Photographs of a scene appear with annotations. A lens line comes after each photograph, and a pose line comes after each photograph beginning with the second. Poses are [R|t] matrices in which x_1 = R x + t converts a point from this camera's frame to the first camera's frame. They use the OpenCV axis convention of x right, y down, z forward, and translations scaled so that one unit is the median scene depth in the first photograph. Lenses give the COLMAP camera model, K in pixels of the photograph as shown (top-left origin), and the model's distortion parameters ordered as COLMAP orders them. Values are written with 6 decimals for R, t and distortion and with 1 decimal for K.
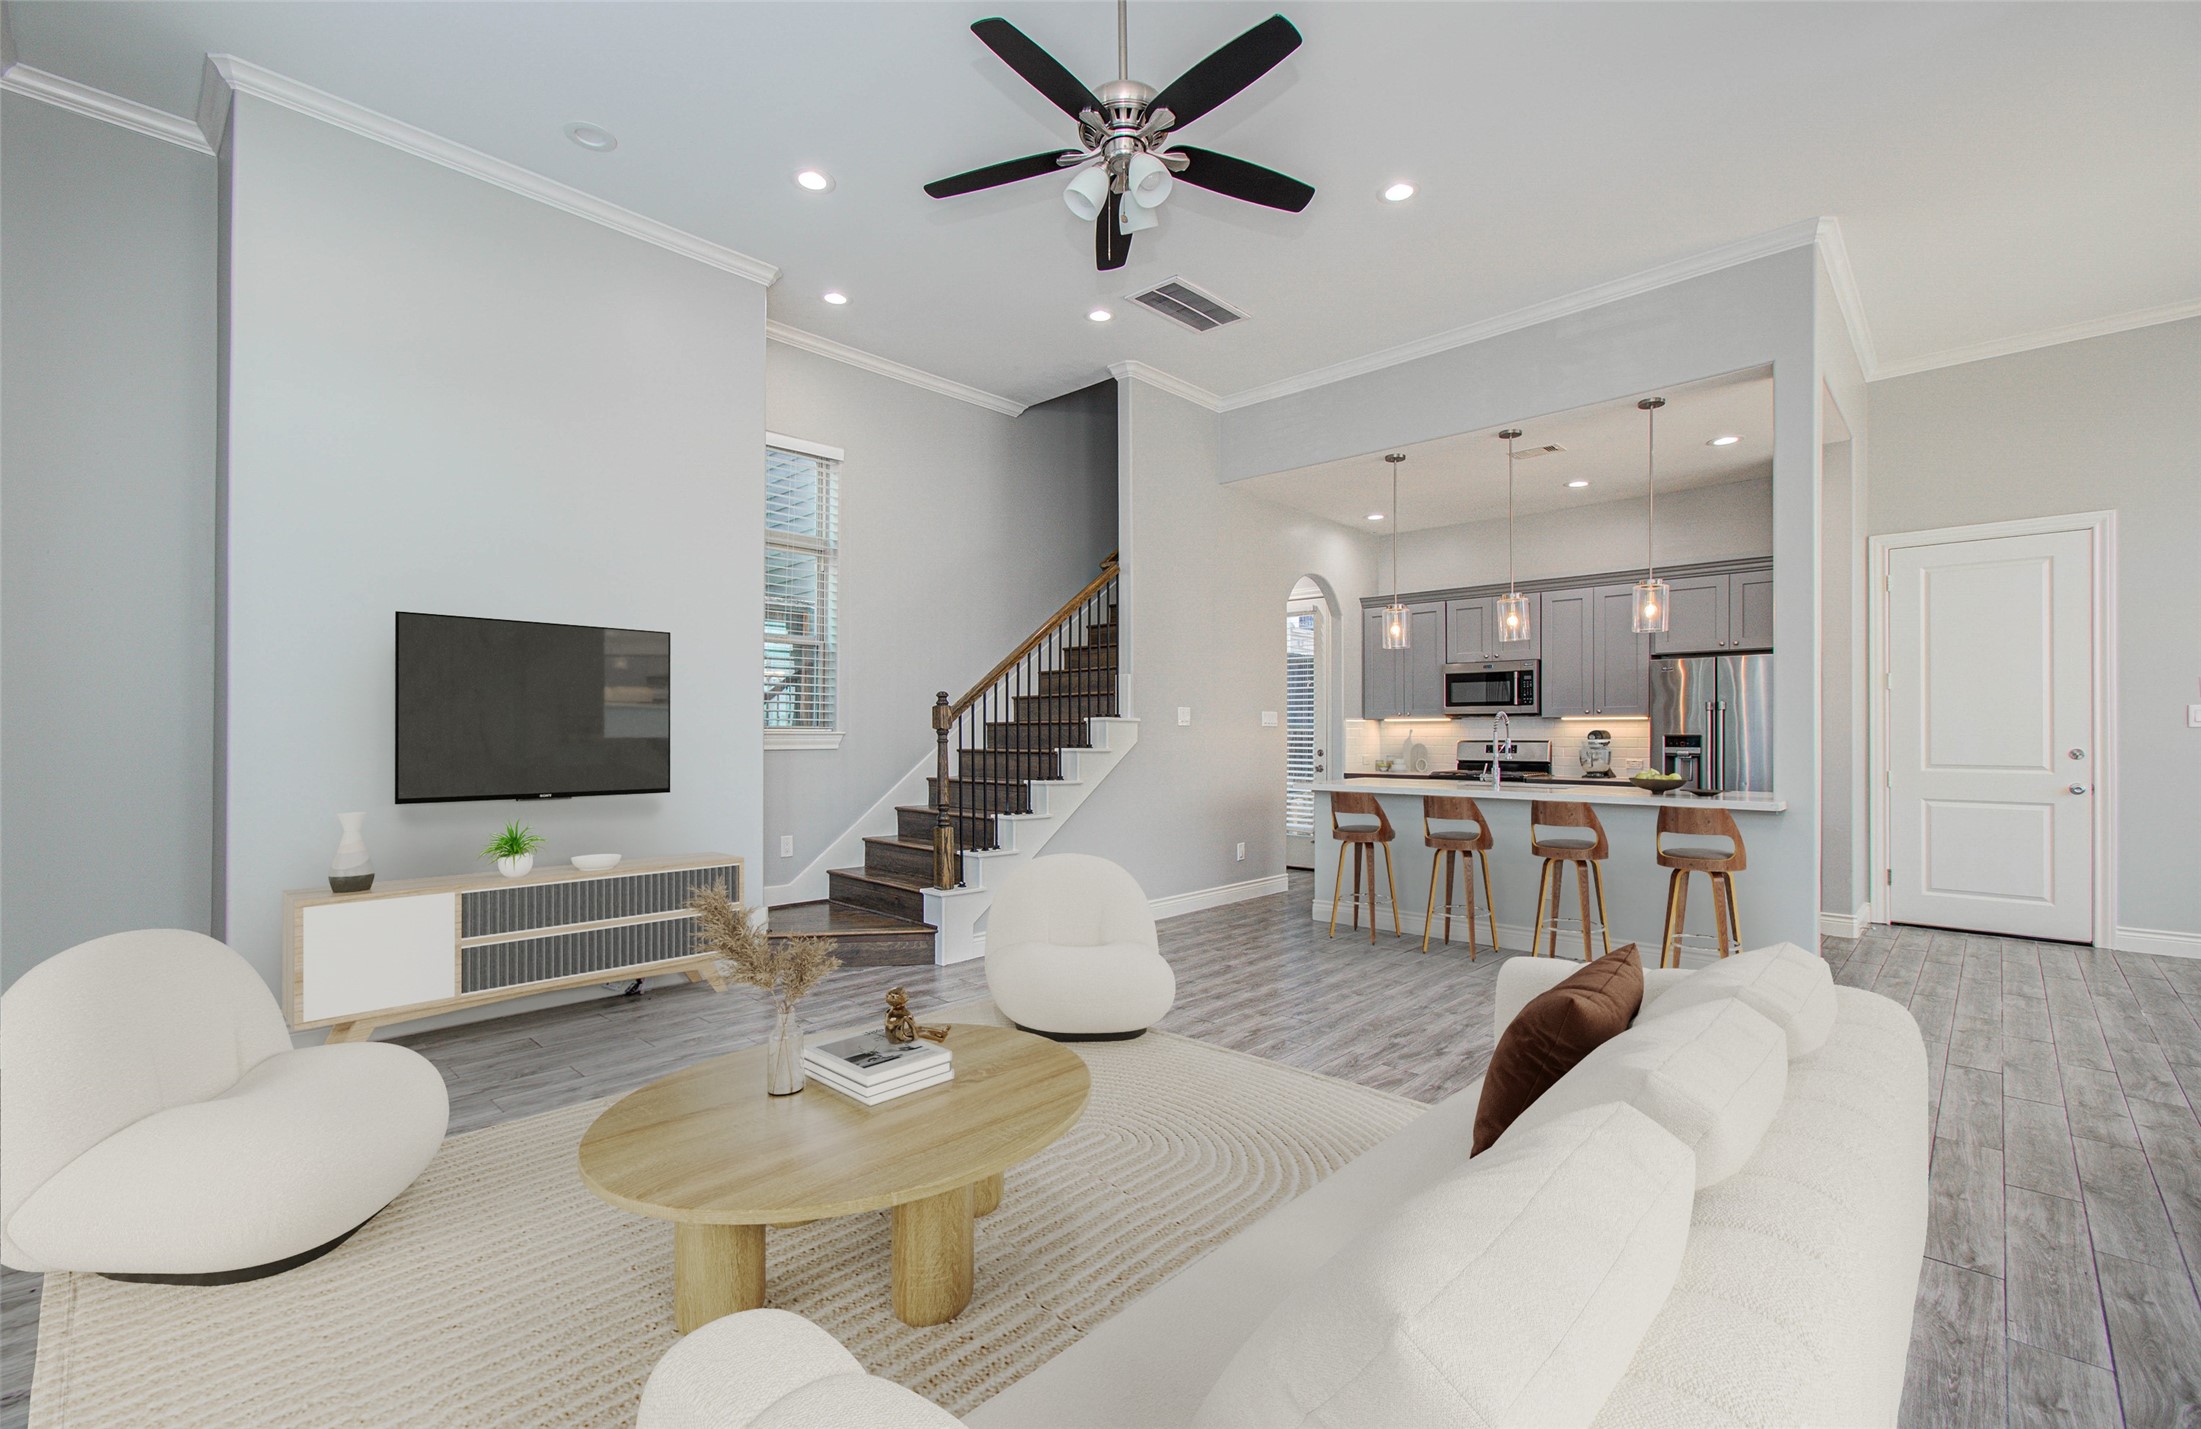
lens RADIAL K [[957.8, 0, 1113.7], [0, 957.8, 729.2], [0, 0, 1]] dist [-0.007985, 0.005055]
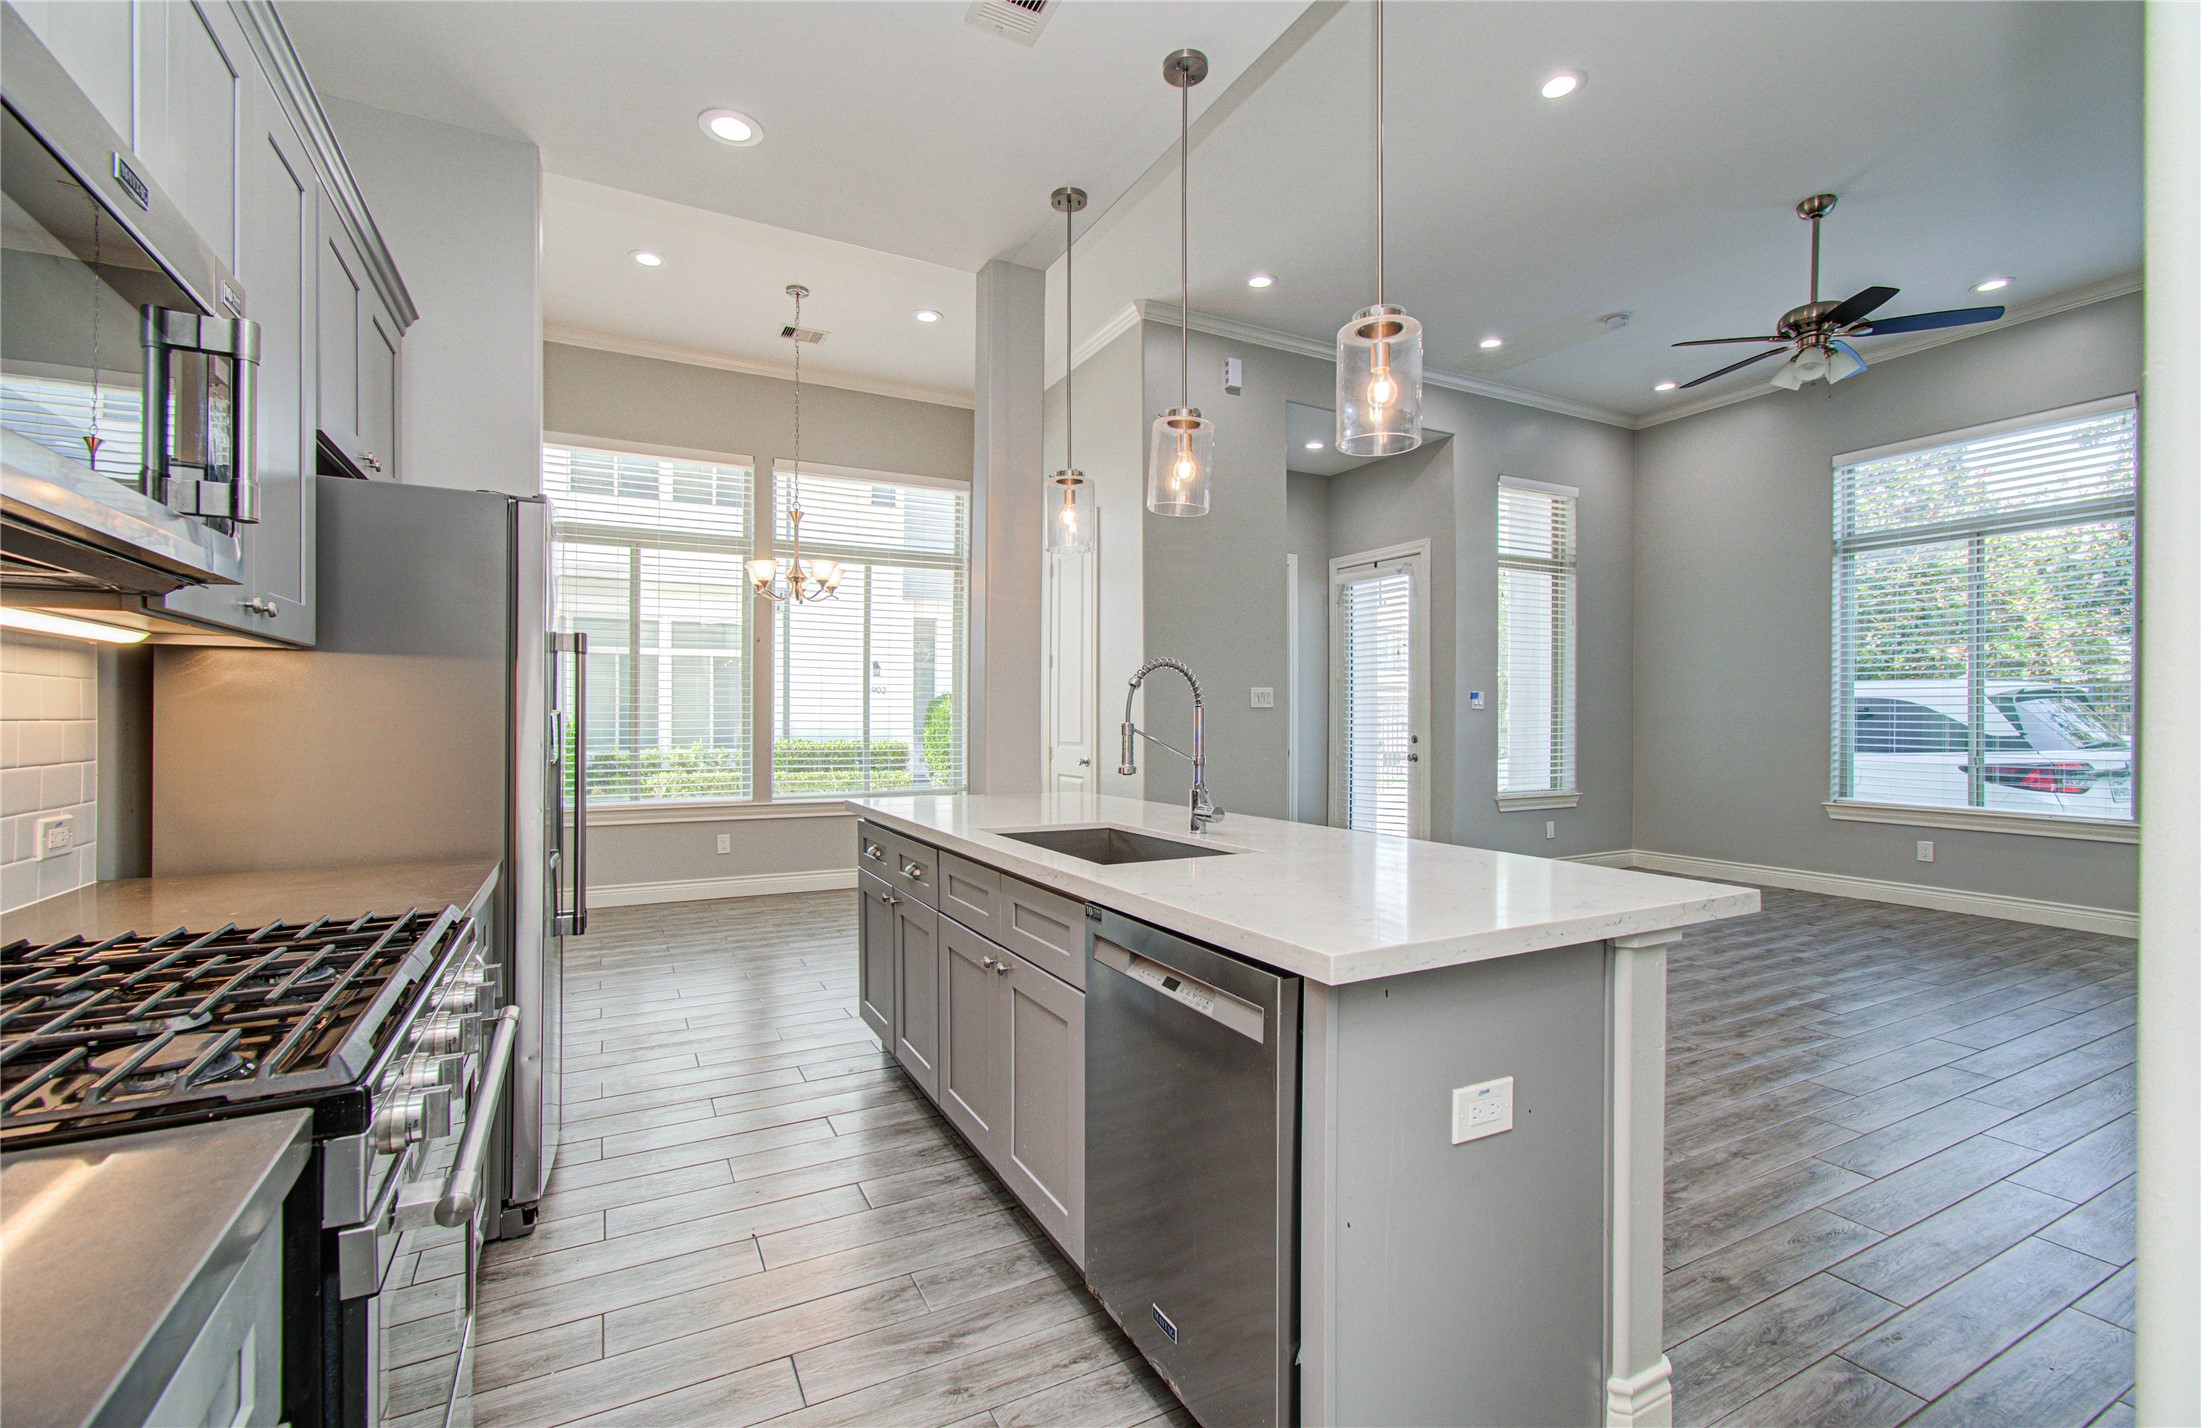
lens RADIAL K [[957.8, 0, 1098.0], [0, 957.8, 720.4], [0, 0, 1]] dist [-0.007985, 0.005055]
pose [[-0.941819, -0.003792, 0.336099, 0.359016], [-0.004355, 0.999990, -0.000920, 0.012091], [-0.336092, -0.002330, -0.941826, 1.754438]]
